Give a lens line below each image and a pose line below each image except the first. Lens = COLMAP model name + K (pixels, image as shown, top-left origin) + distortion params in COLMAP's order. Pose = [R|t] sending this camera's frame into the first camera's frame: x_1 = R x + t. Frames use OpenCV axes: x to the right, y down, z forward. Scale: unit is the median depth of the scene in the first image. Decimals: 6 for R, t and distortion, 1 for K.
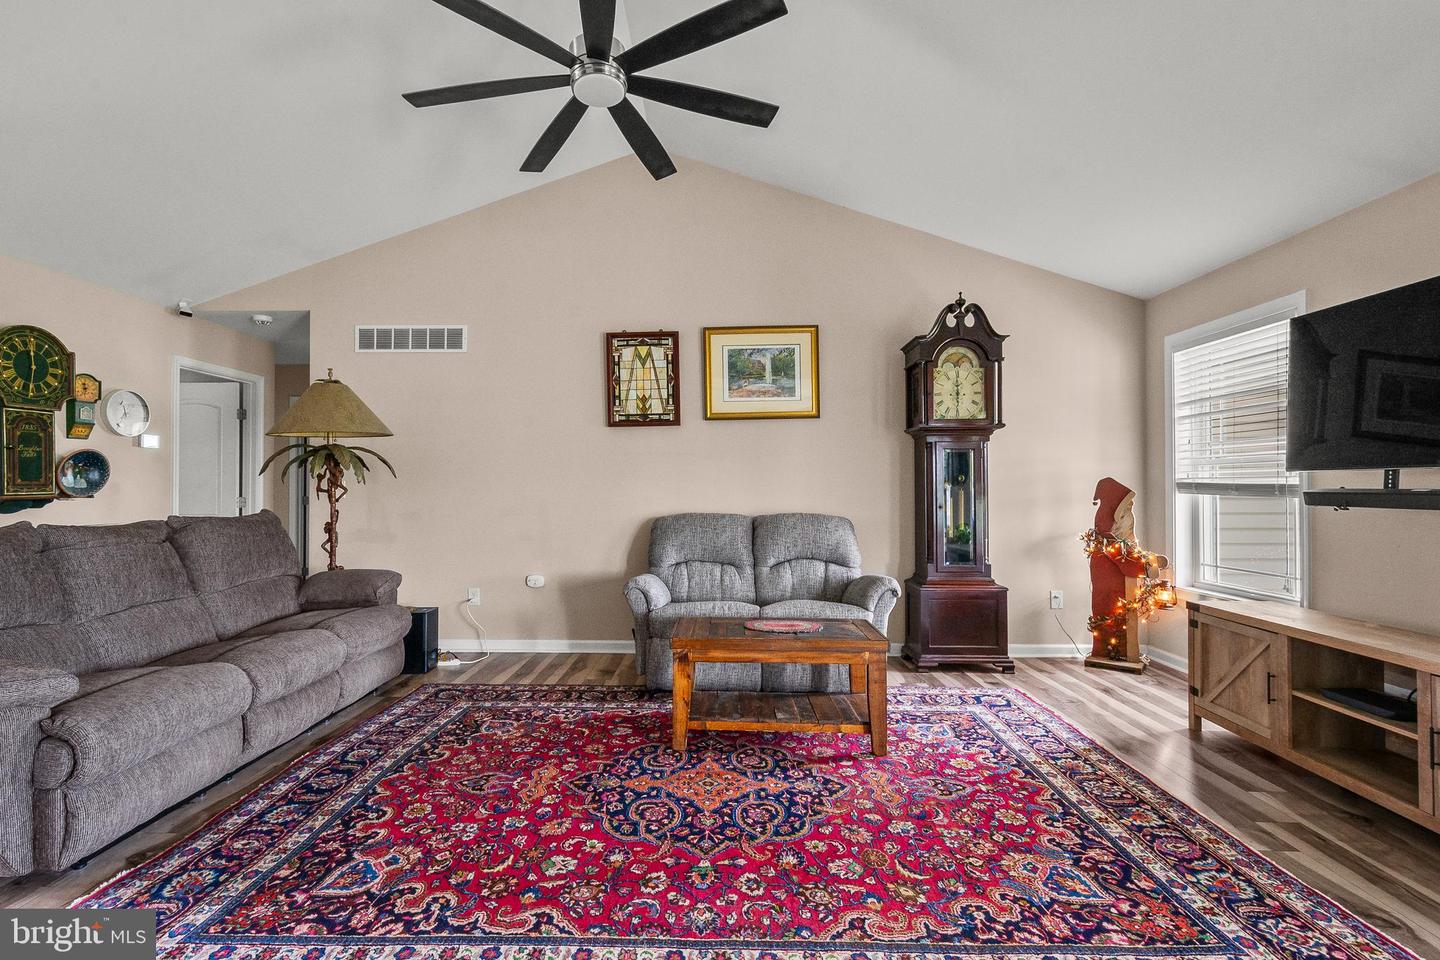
lens RADIAL K [[631.9, 0, 701.0], [0, 631.9, 477.1], [0, 0, 1]] dist [0.003079, 0.000293]
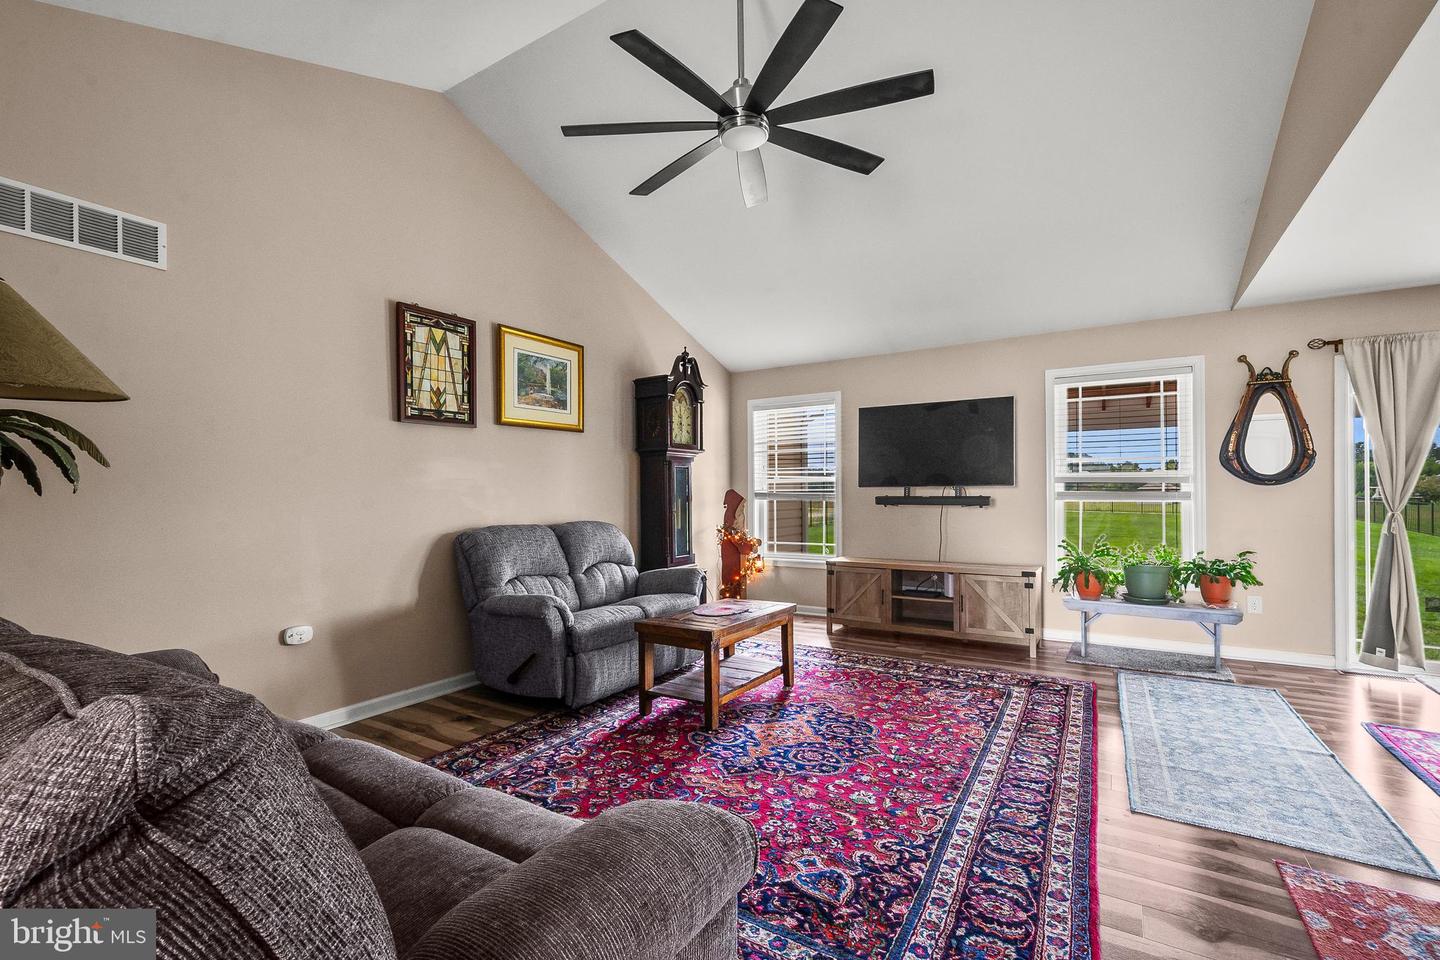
lens RADIAL K [[634.1, 0, 702.0], [0, 634.1, 486.2], [0, 0, 1]] dist [0.005802, 0.000027]
pose [[0.515213, 0.009485, 0.857010, -0.696410], [-0.010181, 0.999936, -0.004947, 0.001522], [-0.857002, -0.006176, 0.515276, 0.295271]]
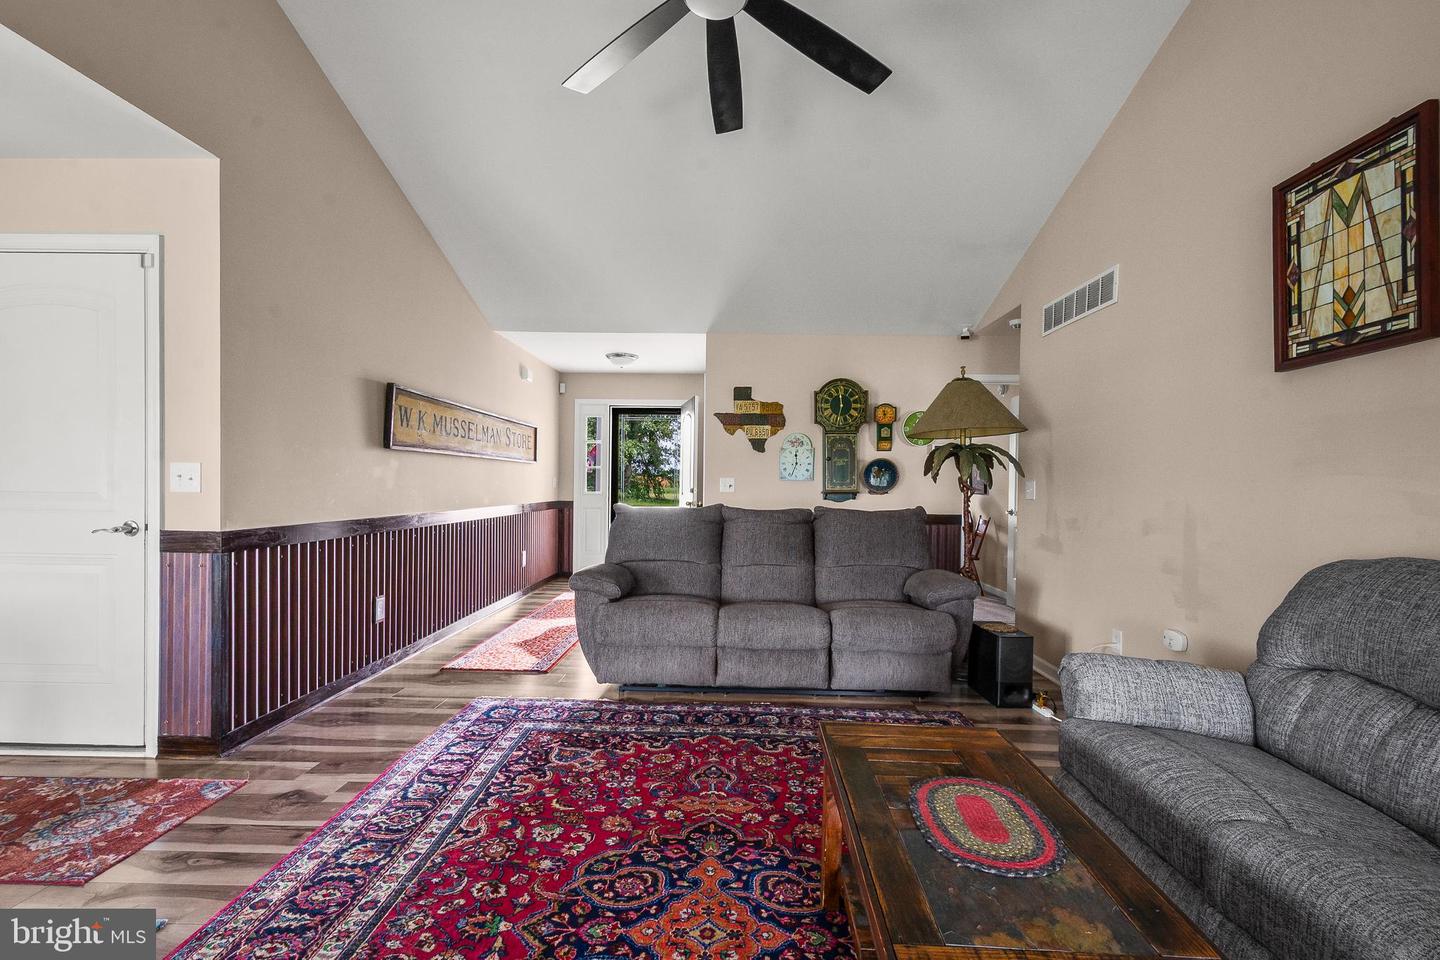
lens RADIAL K [[641.7, 0, 720.9], [0, 641.7, 487.3], [0, 0, 1]] dist [0.005817, 0.000470]
pose [[0.003358, 0.006358, -0.999974, 0.408641], [0.003437, 0.999974, 0.006370, 0.008954], [0.999988, -0.003458, 0.003336, 0.609203]]
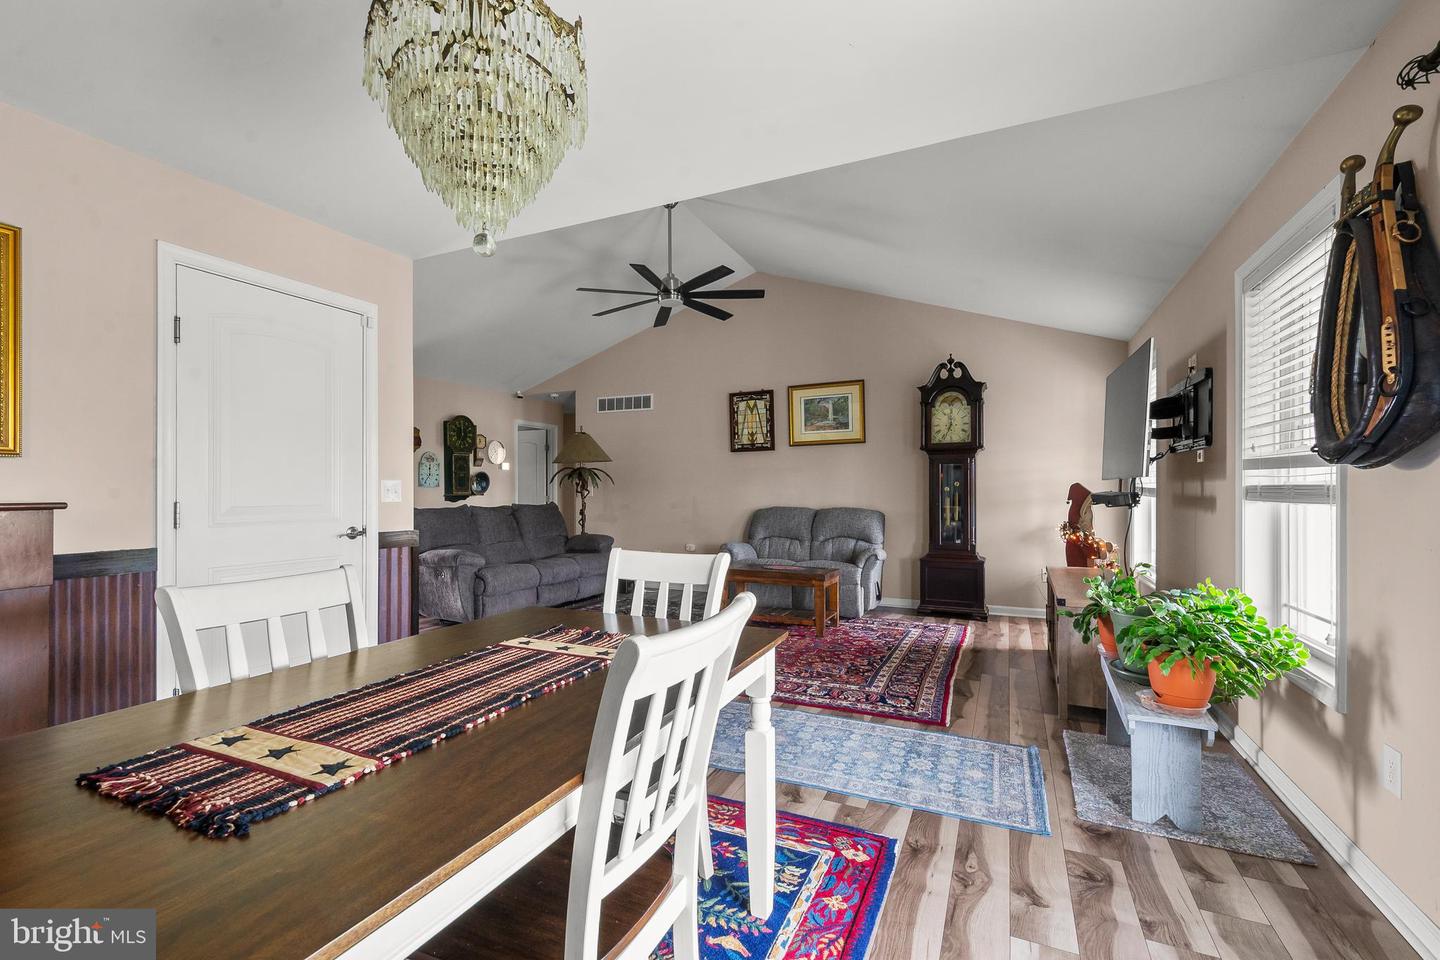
lens RADIAL K [[629.6, 0, 701.1], [0, 629.6, 485.2], [0, 0, 1]] dist [0.001423, -0.000717]
pose [[0.914274, -0.003067, -0.405085, 0.472128], [0.006932, 0.999943, 0.008074, -0.011026], [0.405037, -0.010190, 0.914244, -0.534967]]
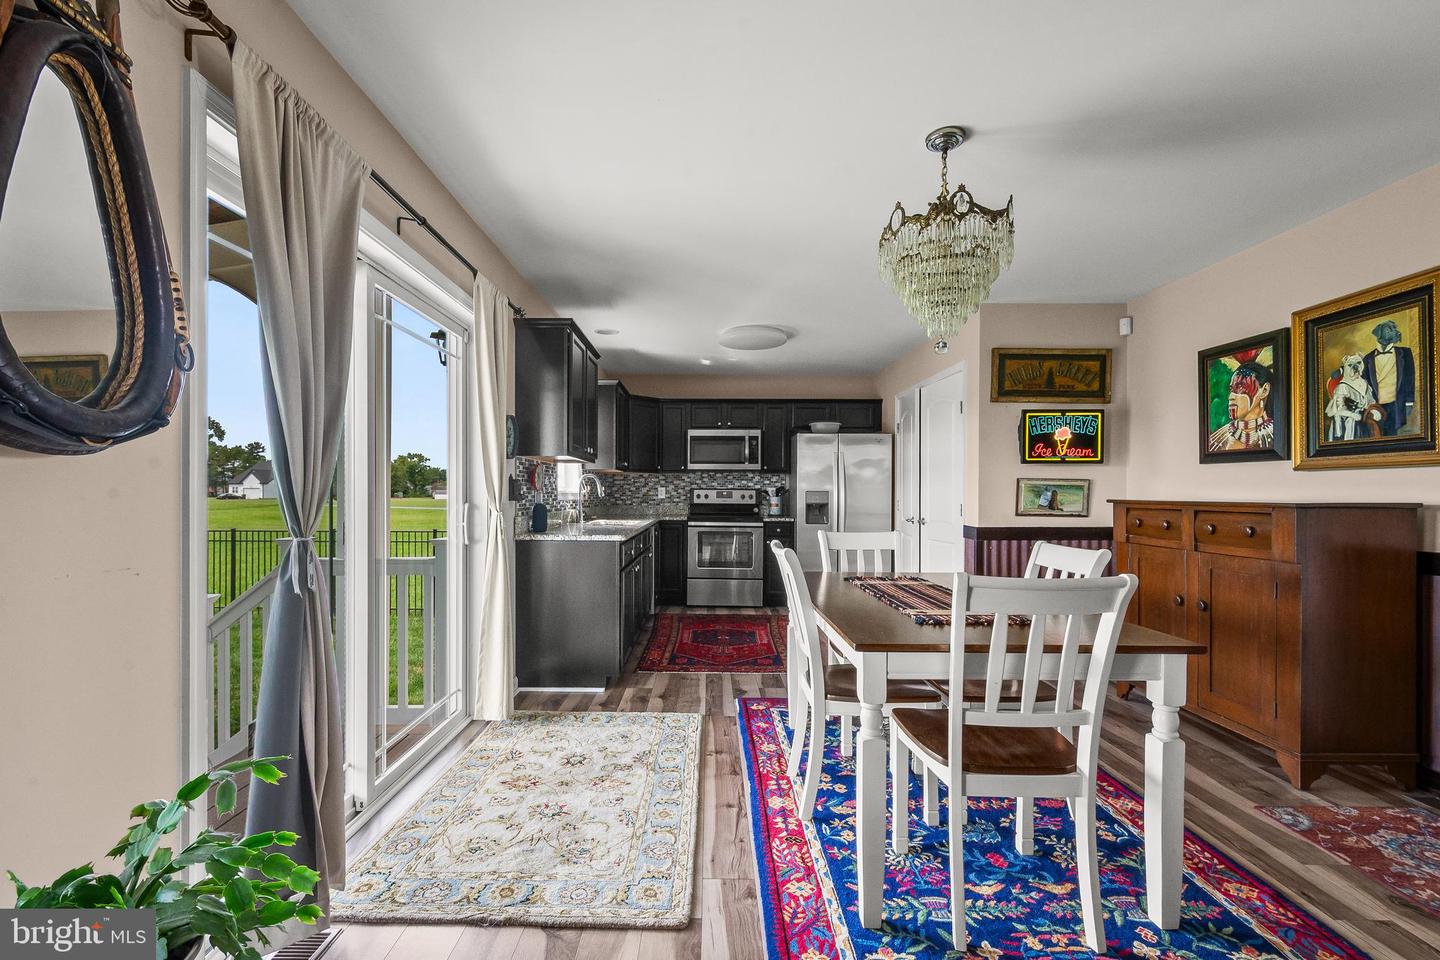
lens RADIAL K [[635.3, 0, 703.0], [0, 635.3, 501.2], [0, 0, 1]] dist [0.001461, -0.000102]
pose [[-0.999754, -0.001873, -0.022114, 0.457185], [-0.001785, 0.999990, -0.004006, 0.003426], [0.022121, -0.003966, -0.999747, 0.284776]]
